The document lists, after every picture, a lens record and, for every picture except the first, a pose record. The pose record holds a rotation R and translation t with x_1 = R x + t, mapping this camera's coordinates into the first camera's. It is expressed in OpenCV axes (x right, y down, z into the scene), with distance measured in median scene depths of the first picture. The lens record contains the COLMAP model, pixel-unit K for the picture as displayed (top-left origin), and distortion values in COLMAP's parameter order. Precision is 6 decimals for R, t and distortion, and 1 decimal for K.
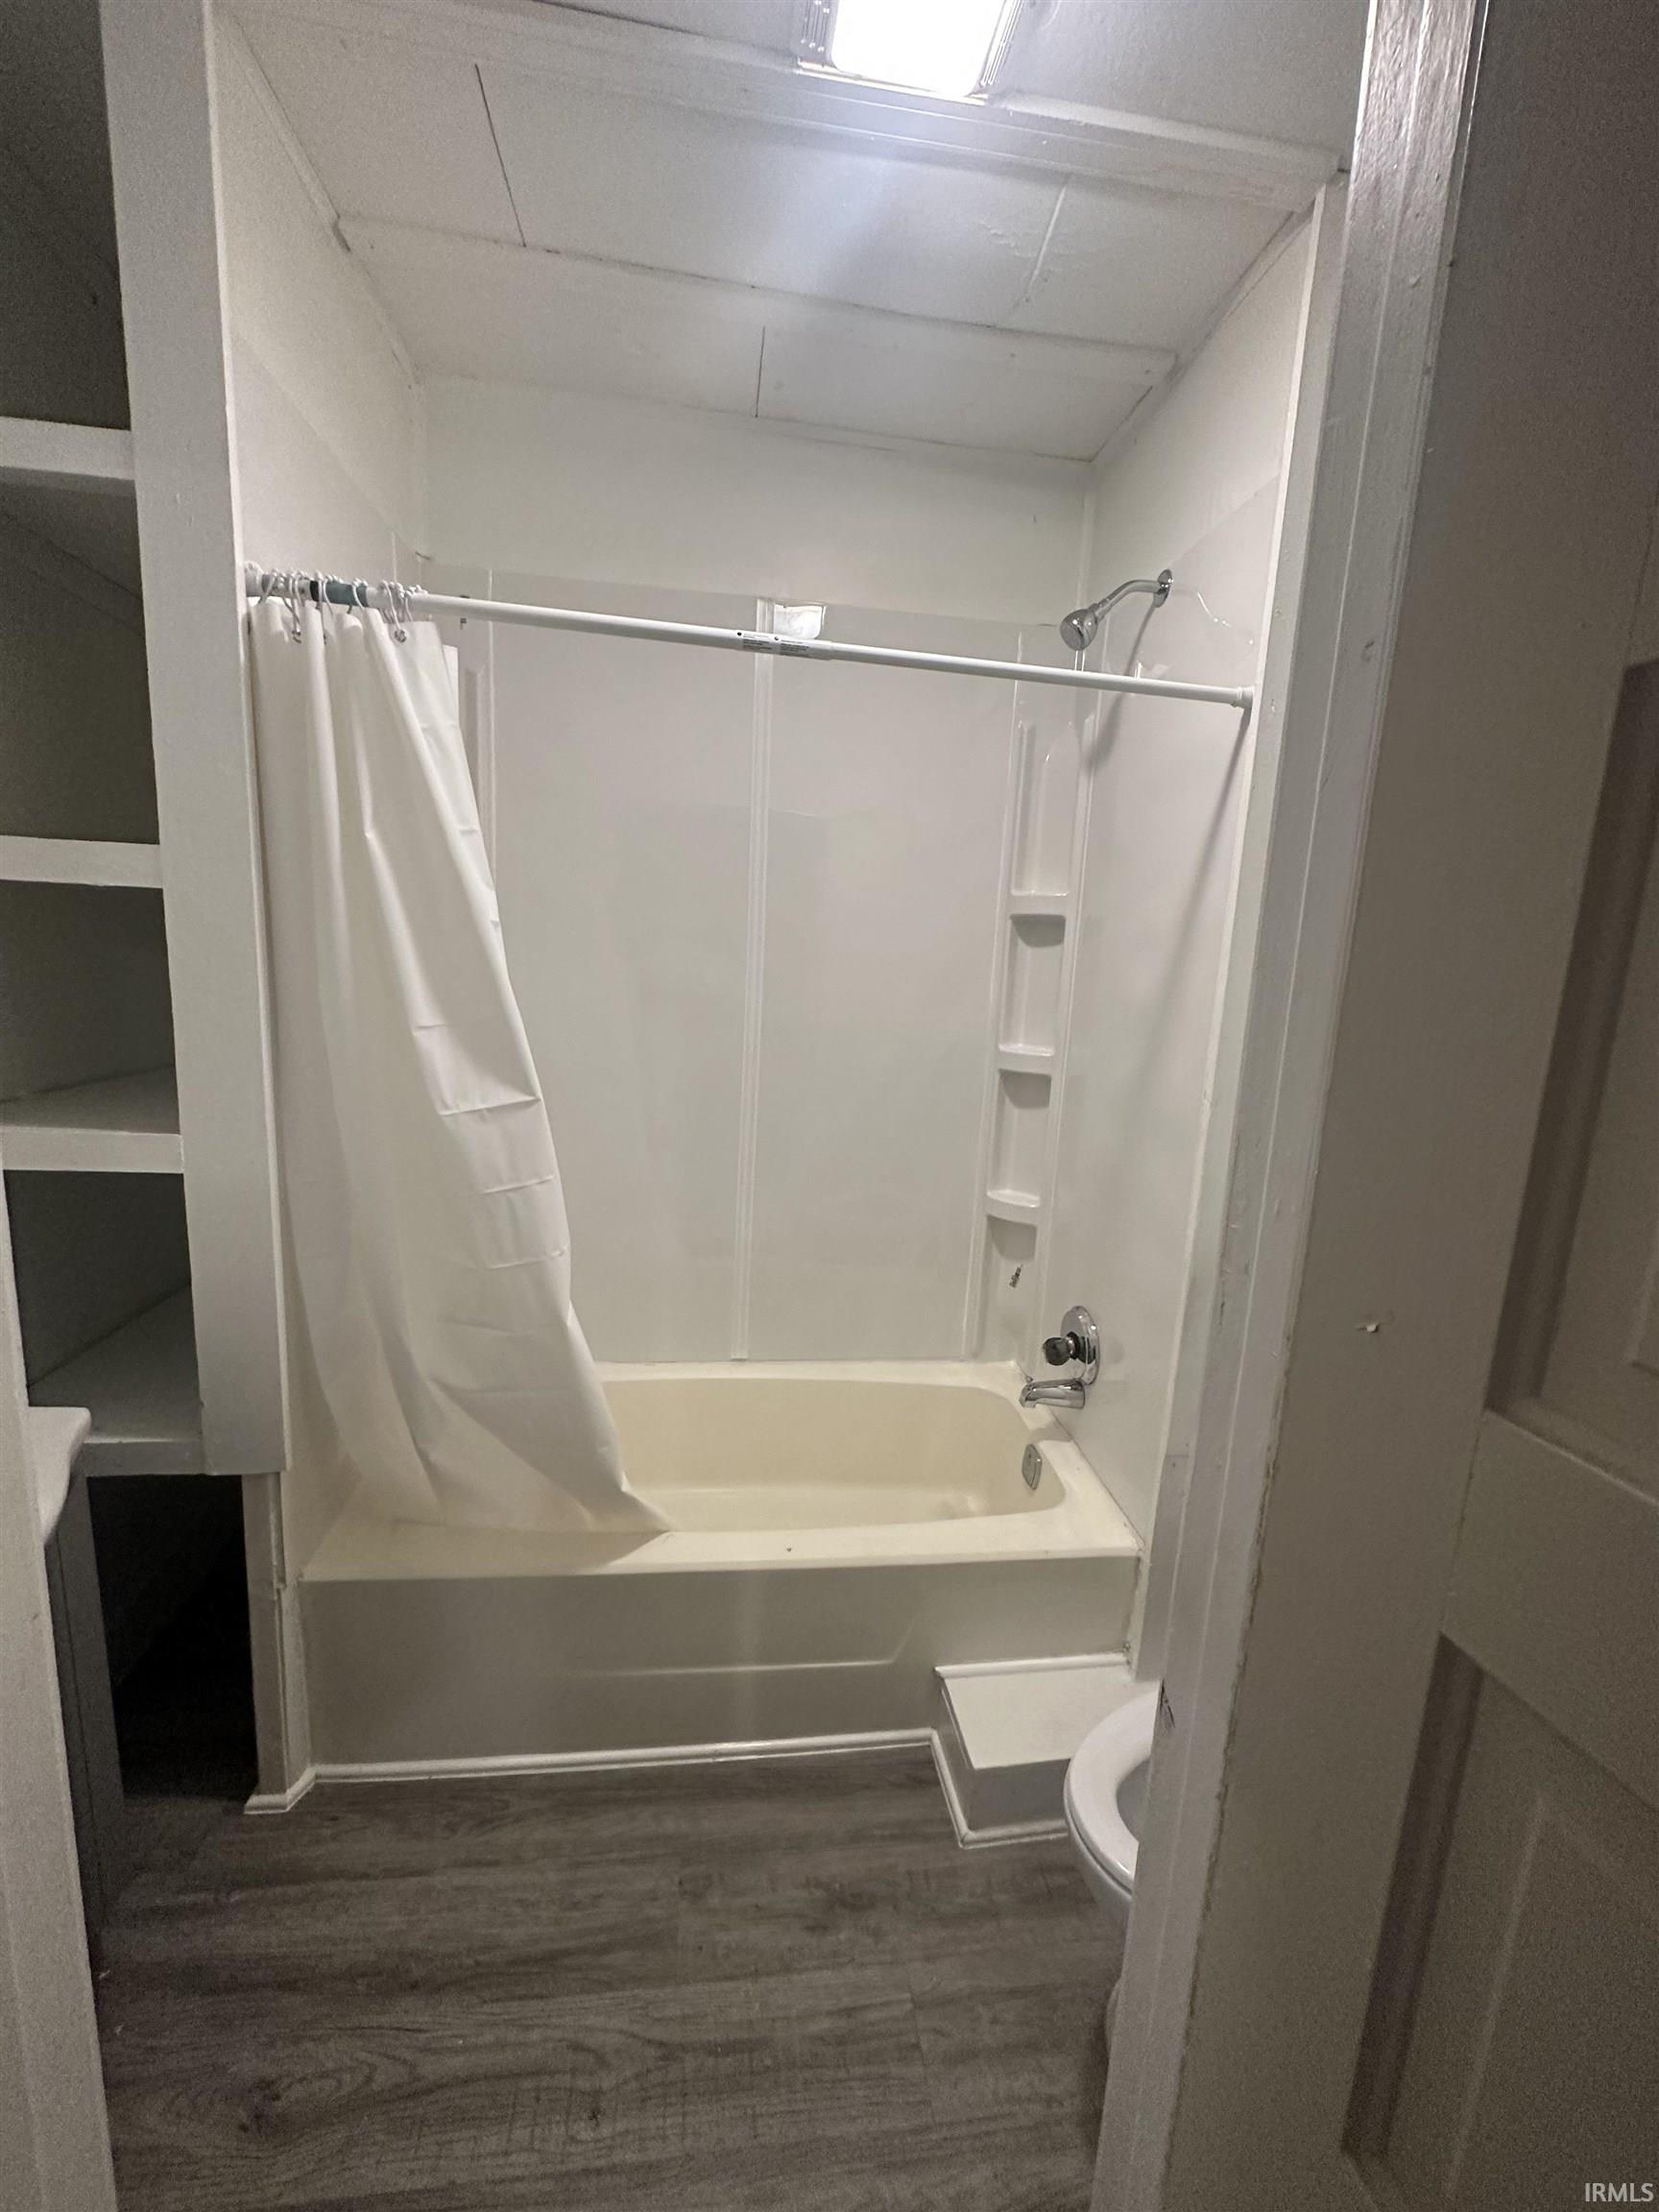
lens RADIAL K [[883.2, 0, 828.0], [0, 883.2, 1107.2], [0, 0, 1]] dist [-0.001757, -0.000417]
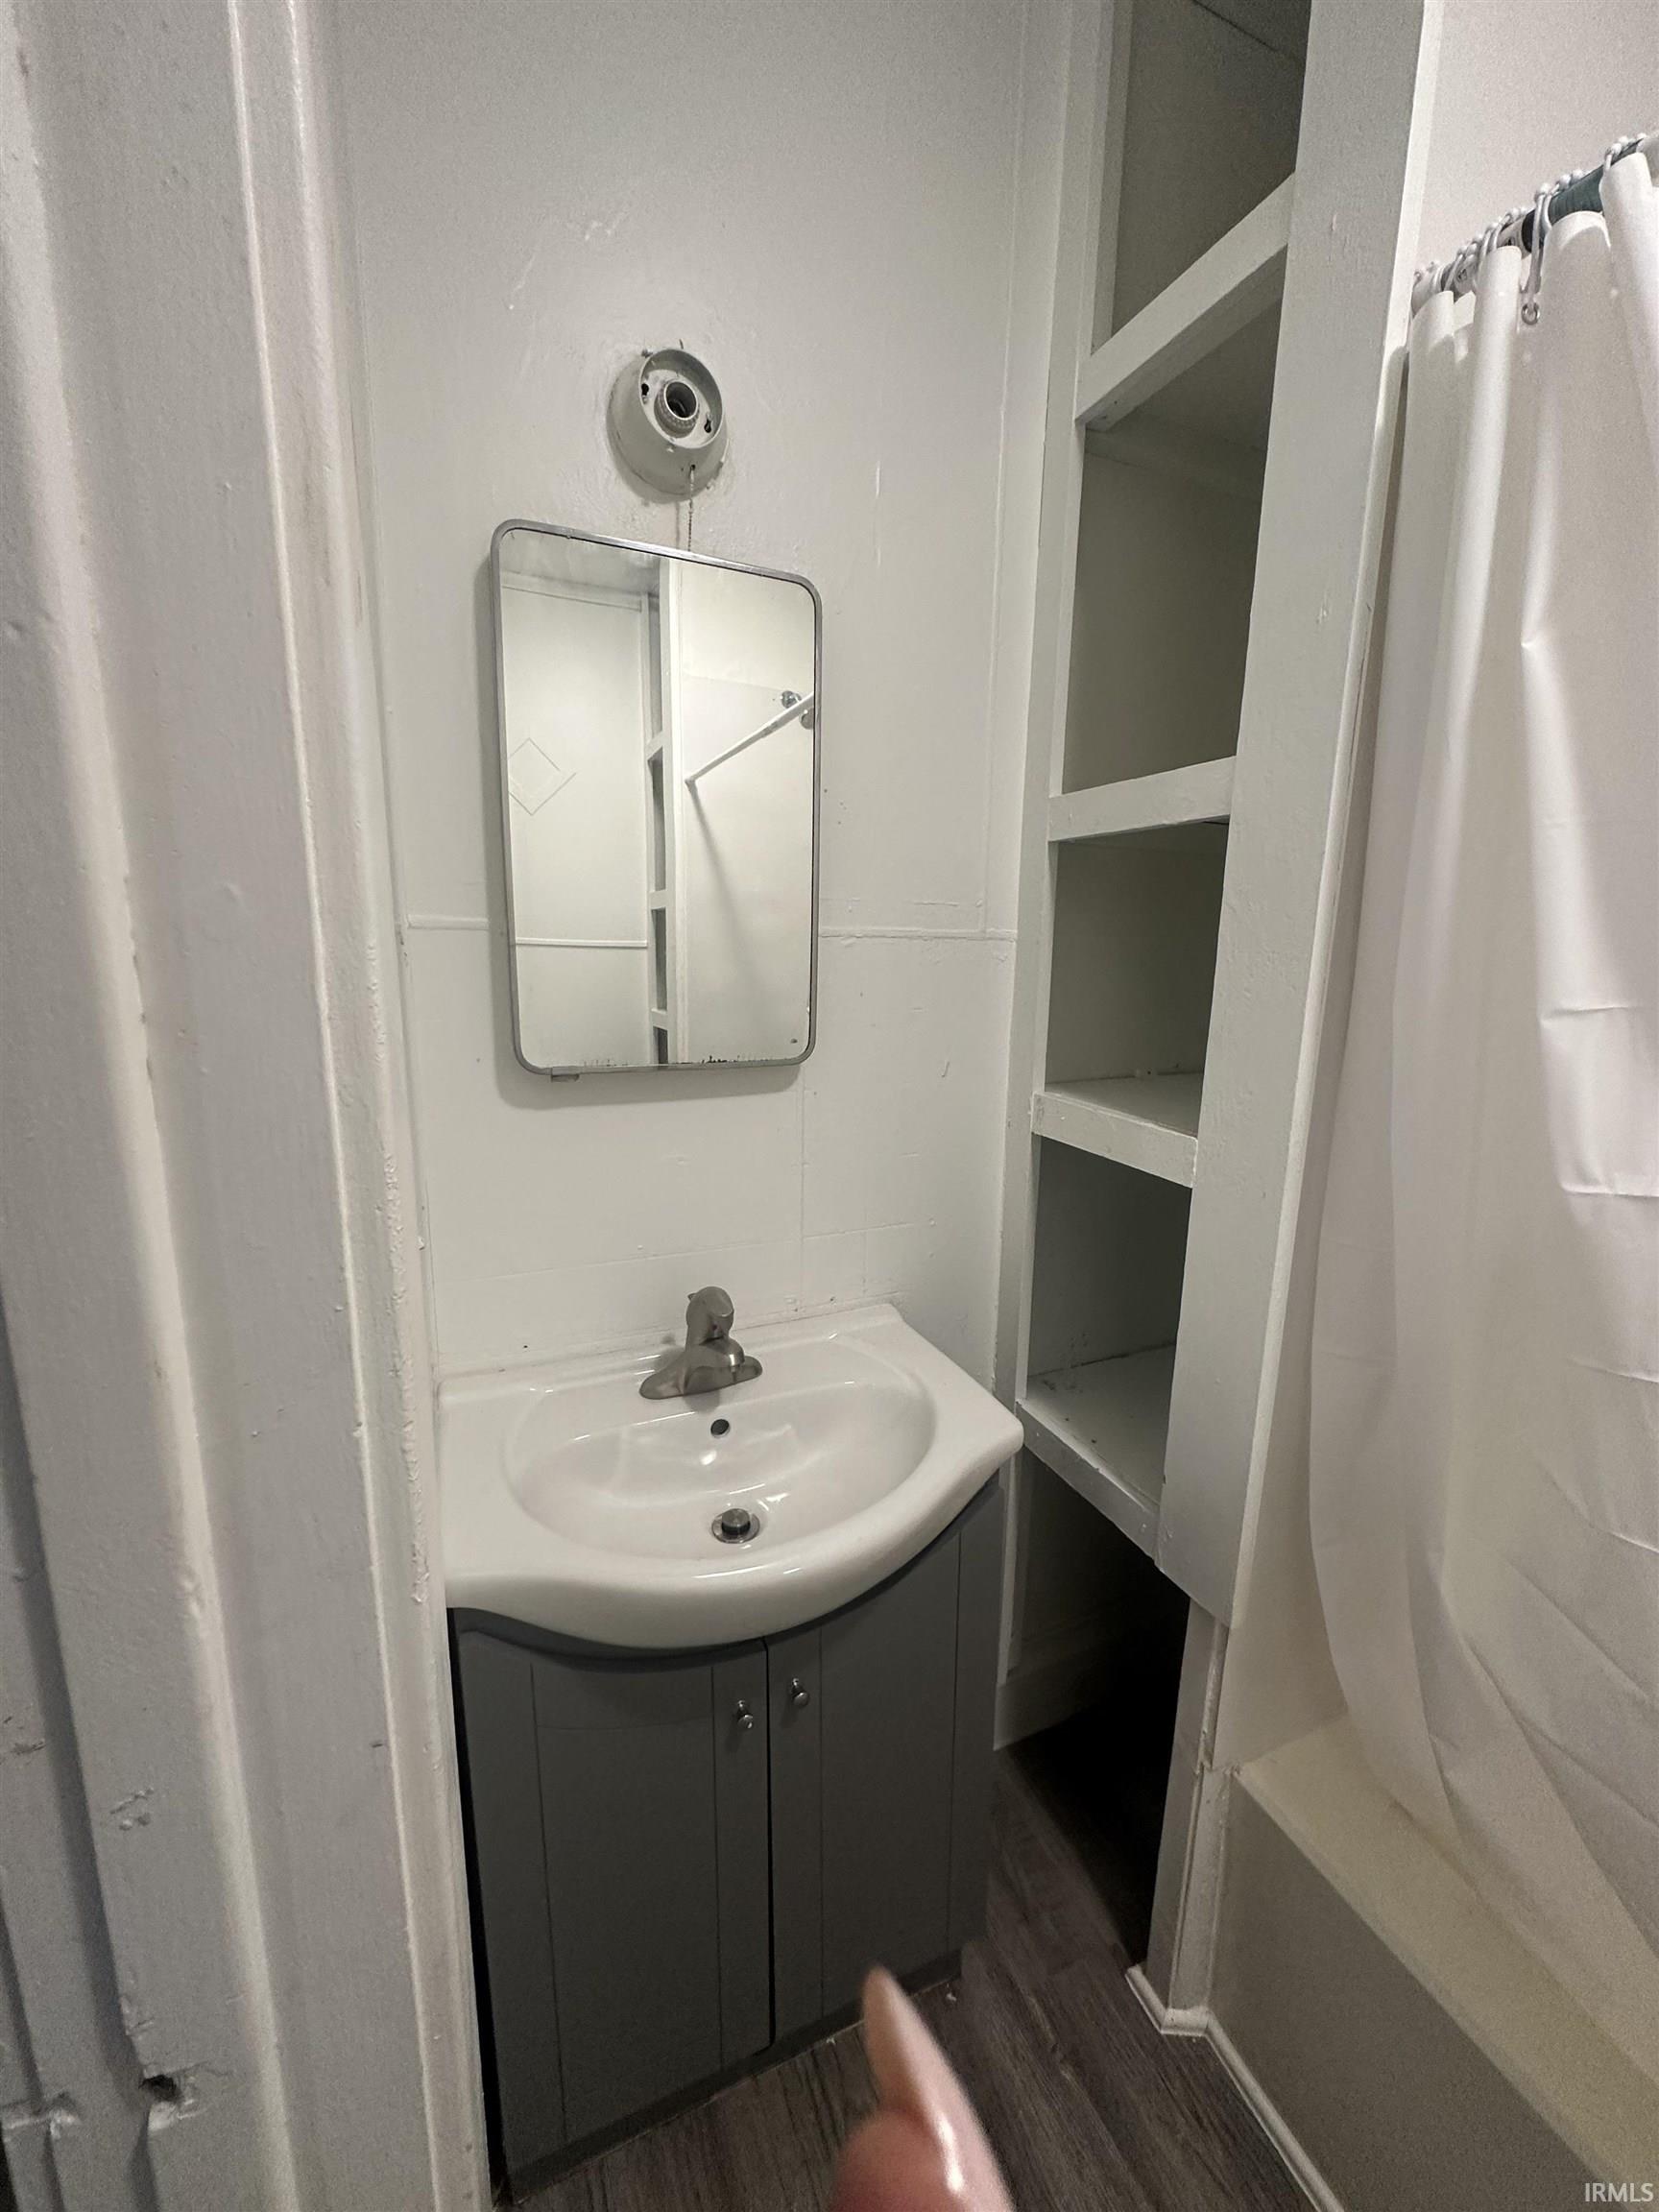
lens RADIAL K [[883.2, 0, 831.3], [0, 883.2, 1107.3], [0, 0, 1]] dist [-0.001757, -0.000417]
pose [[0.270077, 0.138207, -0.952868, -0.083673], [-0.169318, 0.981040, 0.094302, -0.014463], [0.947834, 0.135869, 0.288357, 0.456817]]
